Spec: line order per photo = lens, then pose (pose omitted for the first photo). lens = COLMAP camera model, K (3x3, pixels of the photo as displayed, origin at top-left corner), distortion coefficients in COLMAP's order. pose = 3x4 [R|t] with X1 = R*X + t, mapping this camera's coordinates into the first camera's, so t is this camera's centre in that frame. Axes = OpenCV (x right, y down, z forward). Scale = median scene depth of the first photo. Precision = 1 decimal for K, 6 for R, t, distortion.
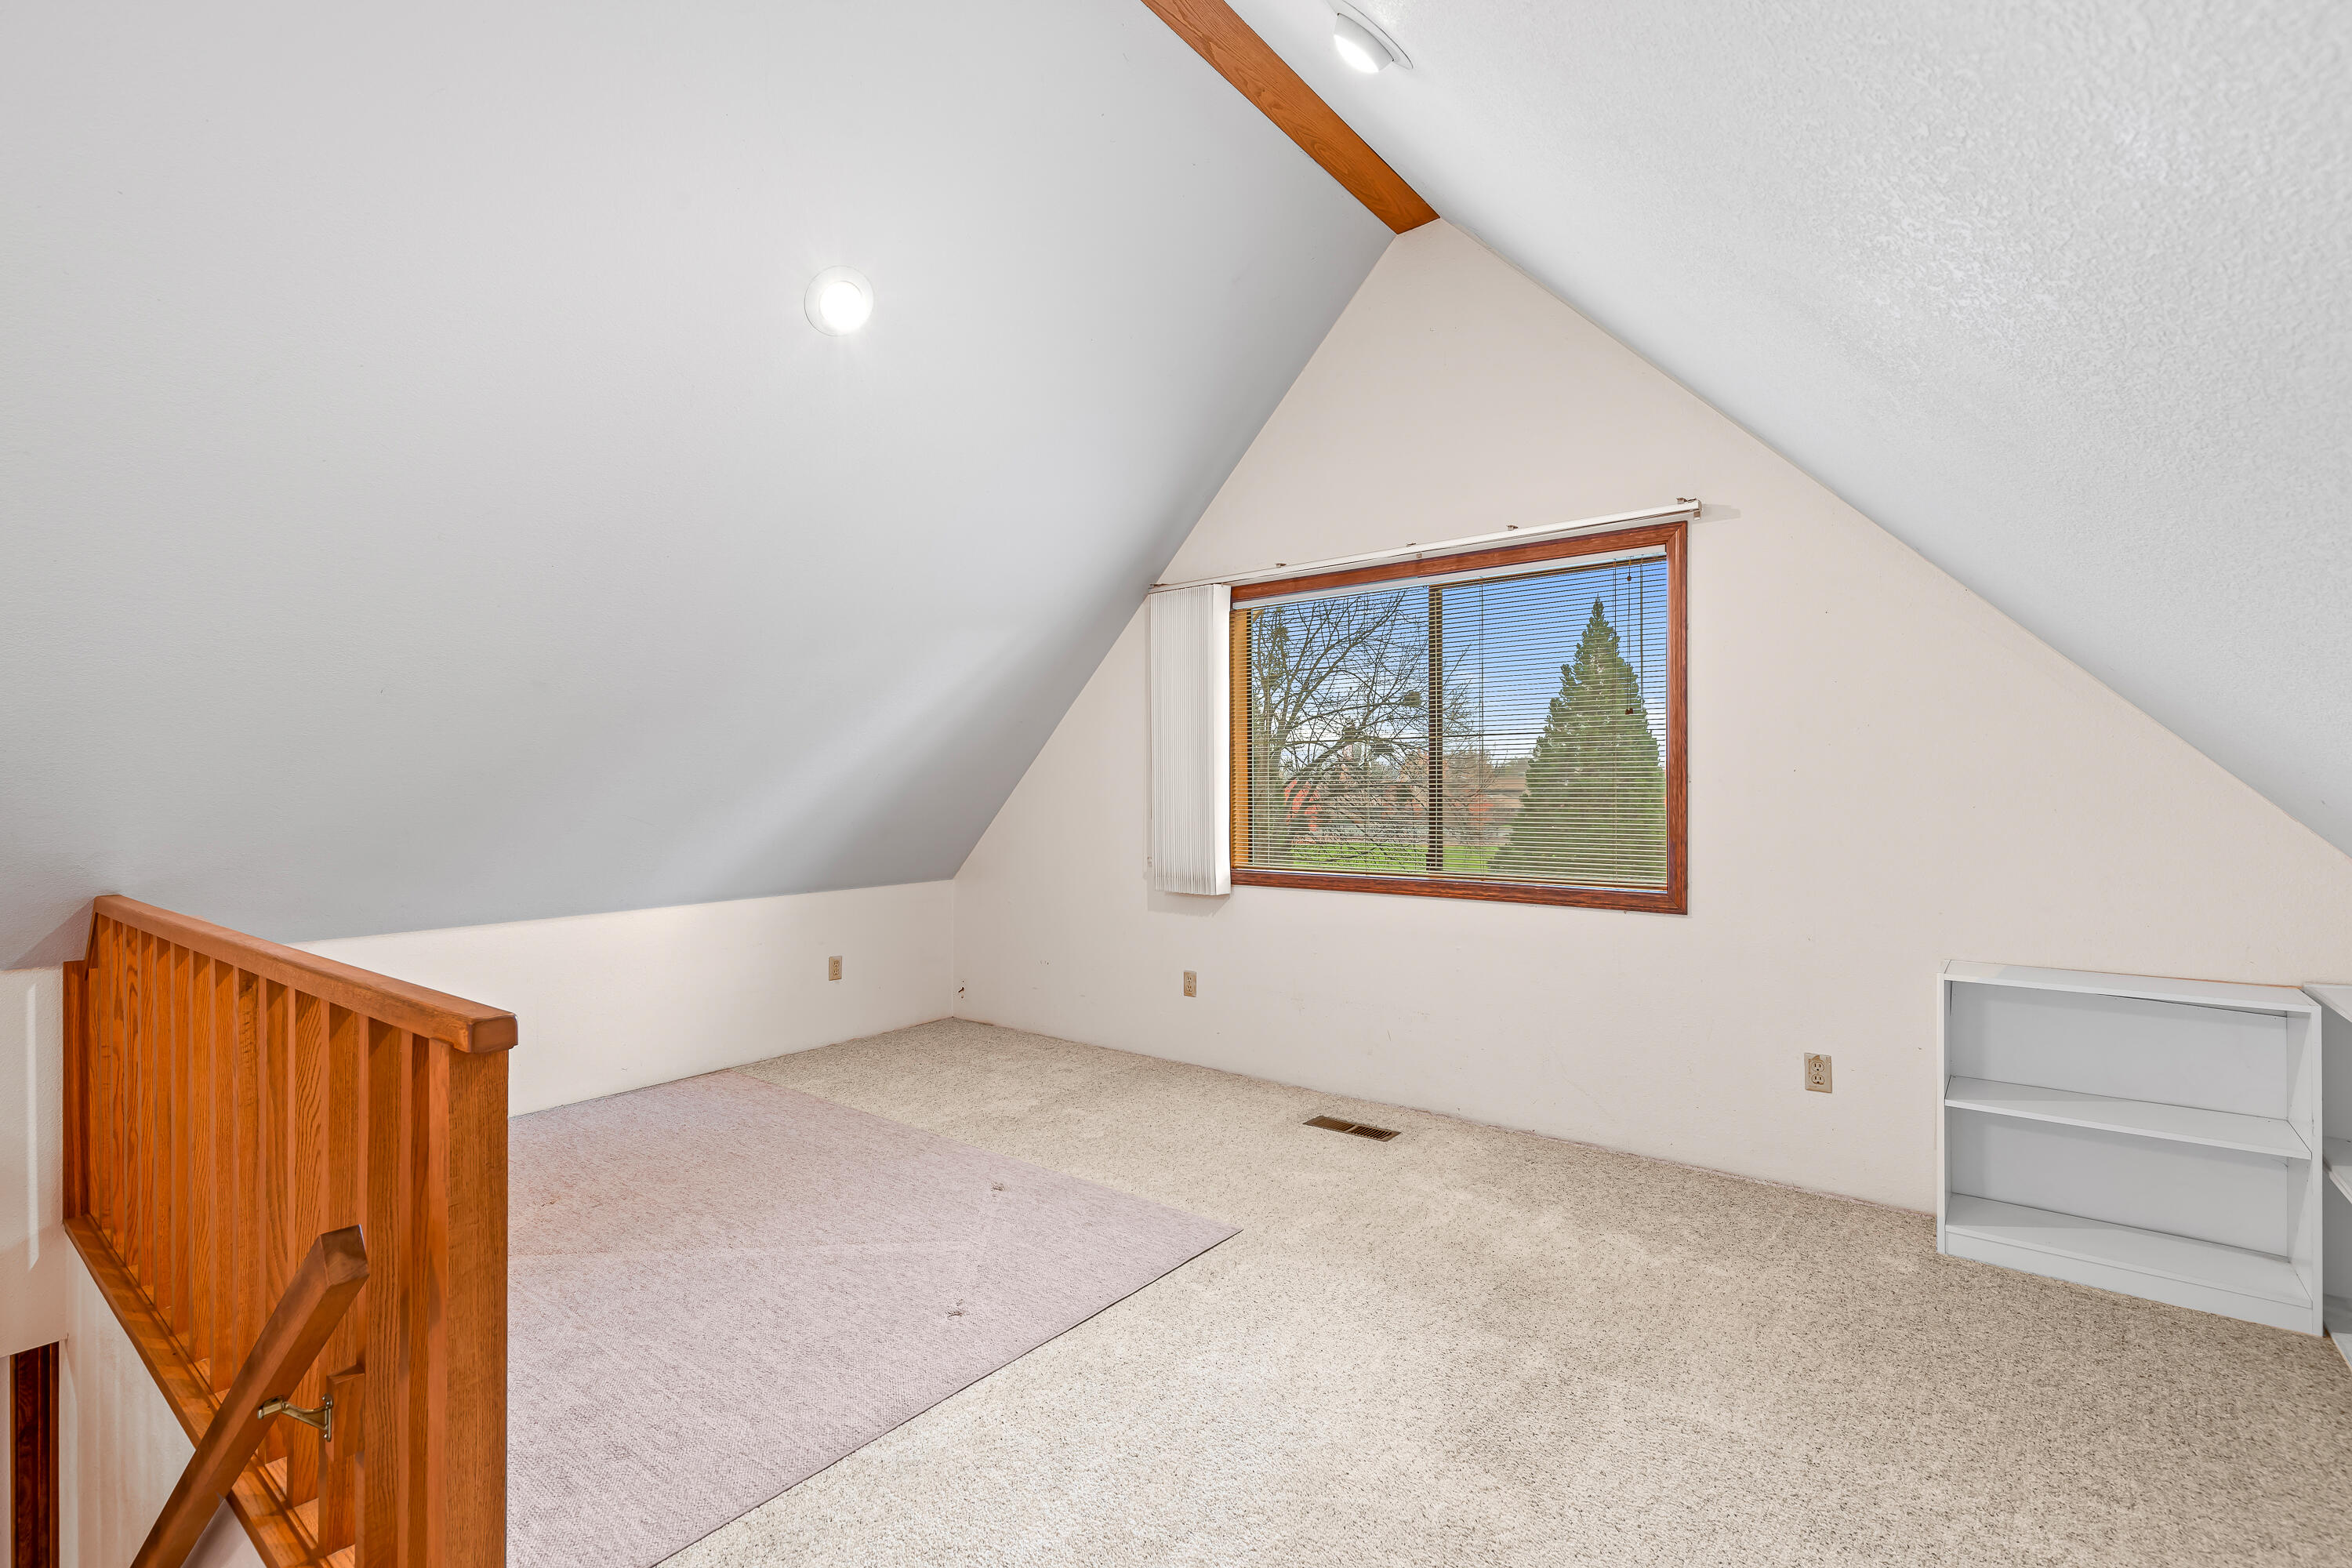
lens RADIAL K [[1079.4, 0, 1180.3], [0, 1079.4, 791.7], [0, 0, 1]] dist [0.018472, -0.004297]
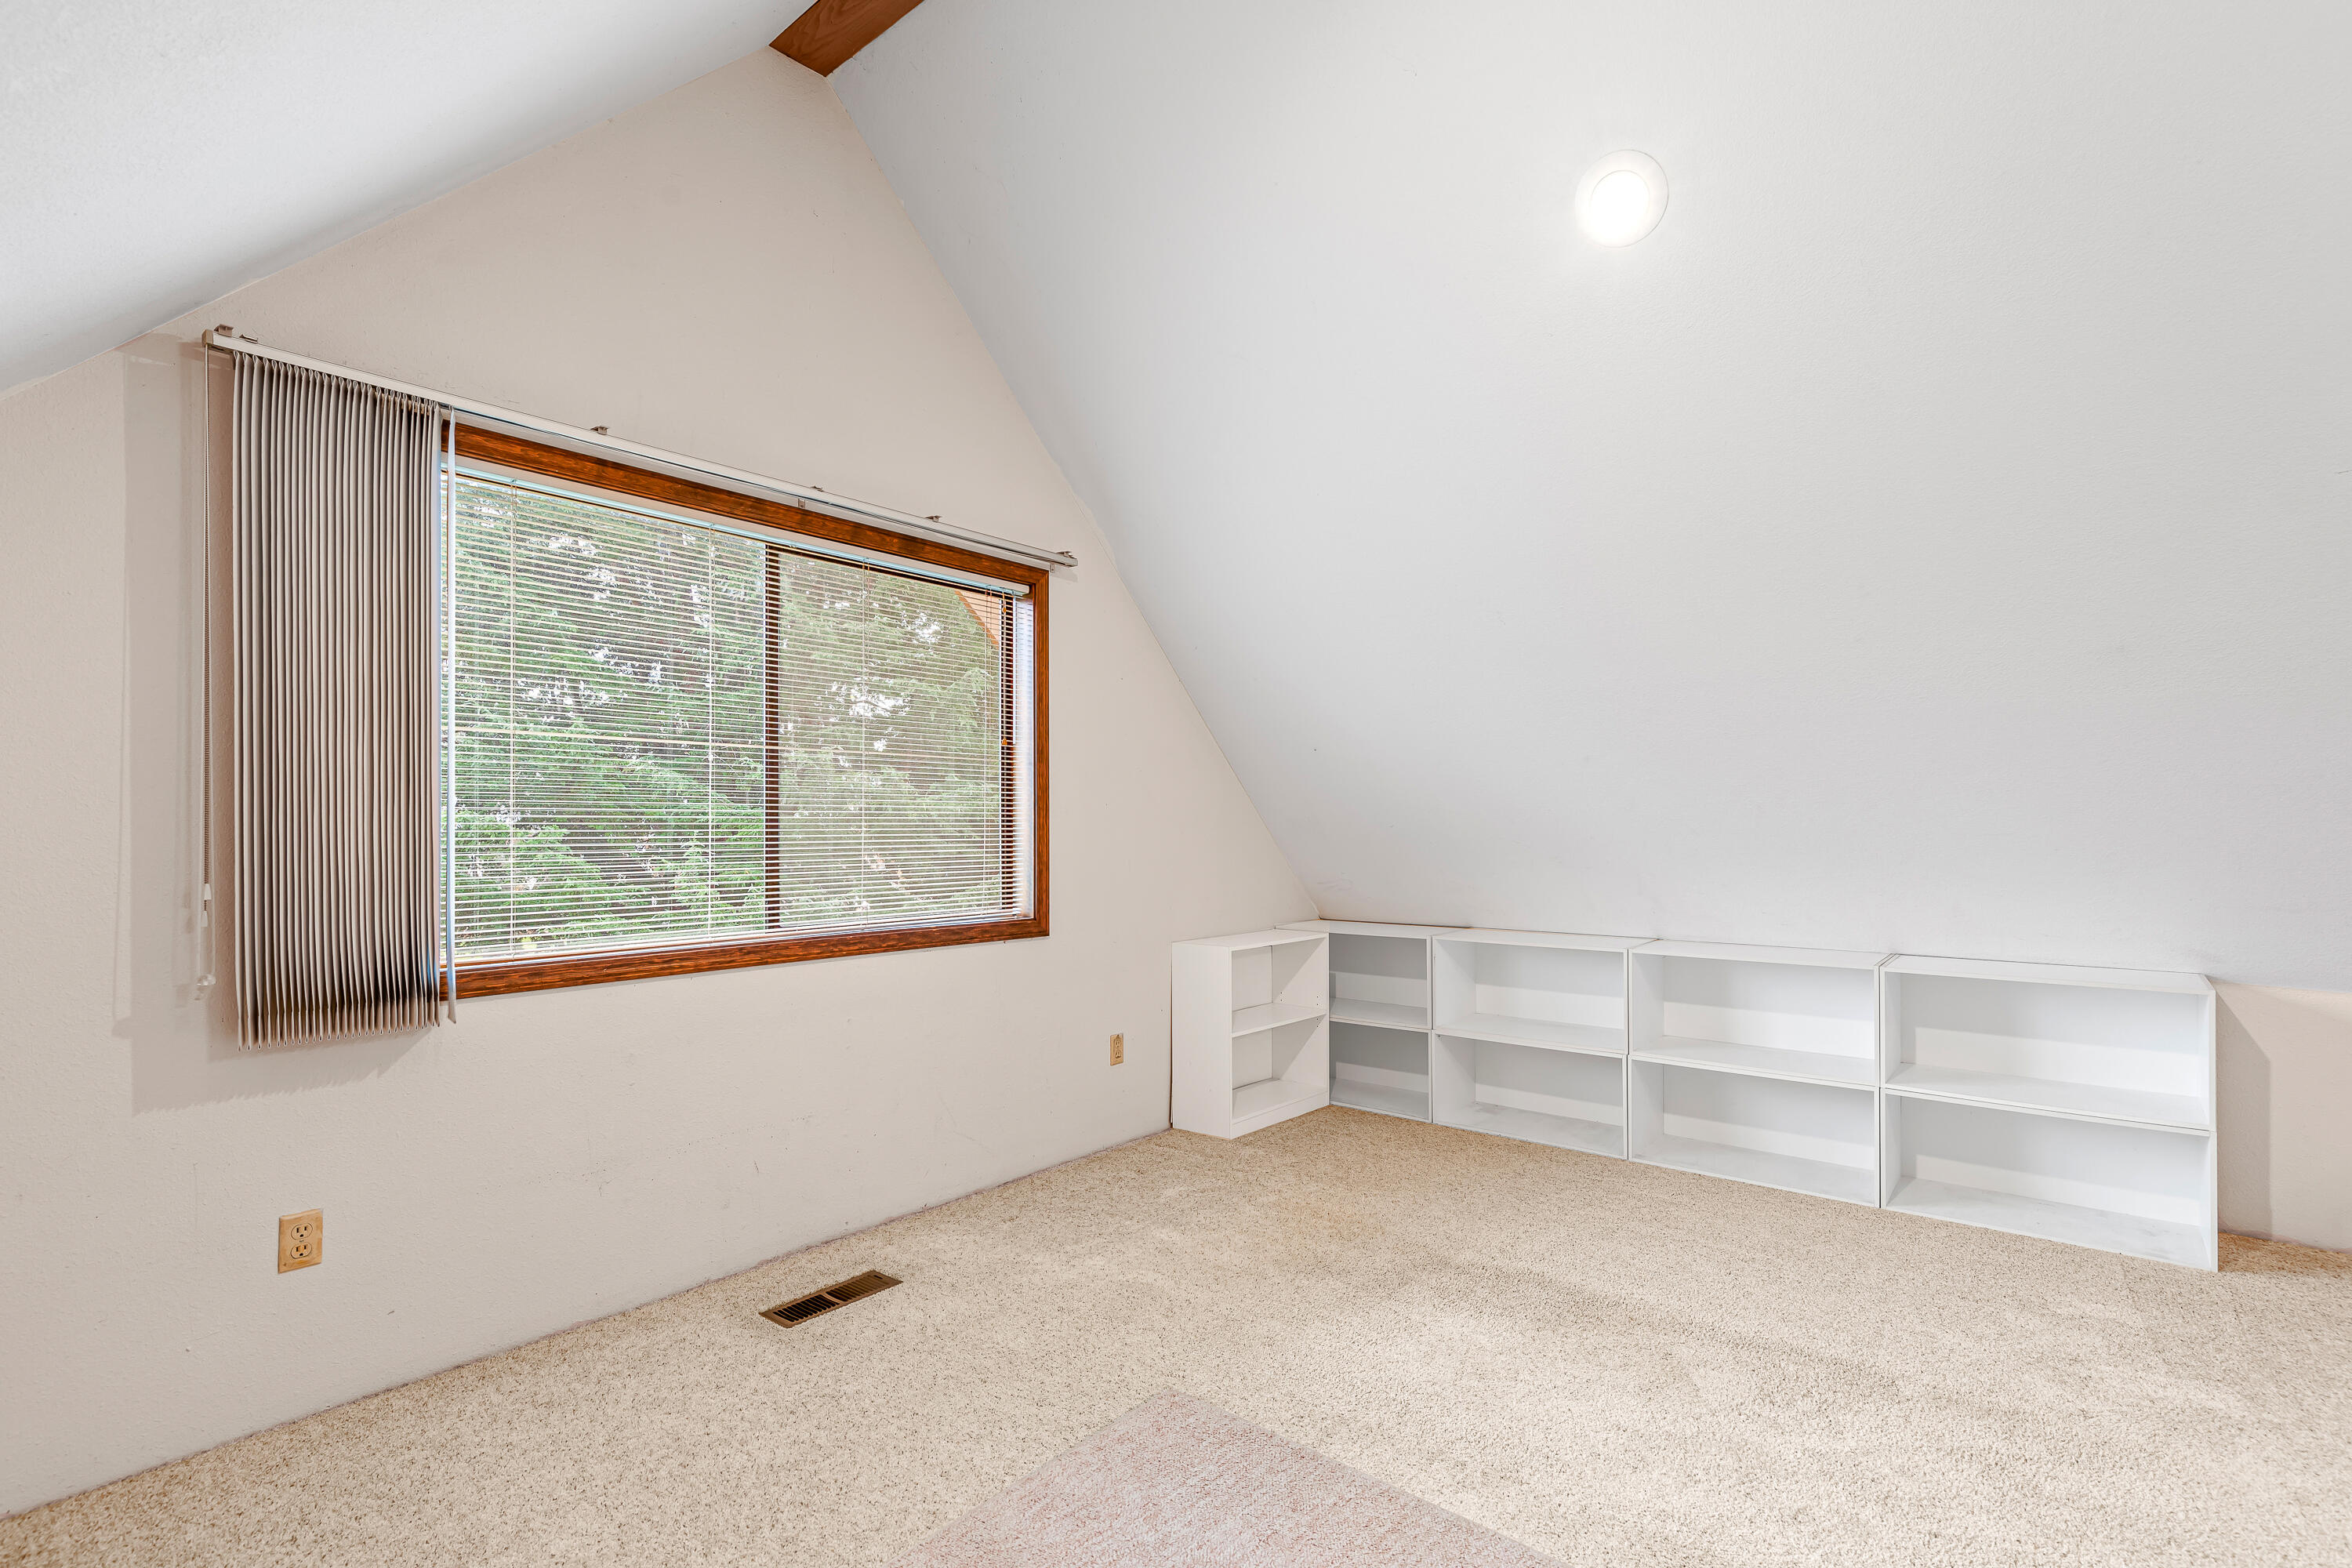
lens RADIAL K [[1079.4, 0, 1221.5], [0, 1079.4, 822.6], [0, 0, 1]] dist [0.018472, -0.004297]
pose [[0.006728, 0.002860, 0.999973, -0.600756], [0.001152, 0.999995, -0.002868, 0.003729], [-0.999977, 0.001171, 0.006724, 0.810887]]
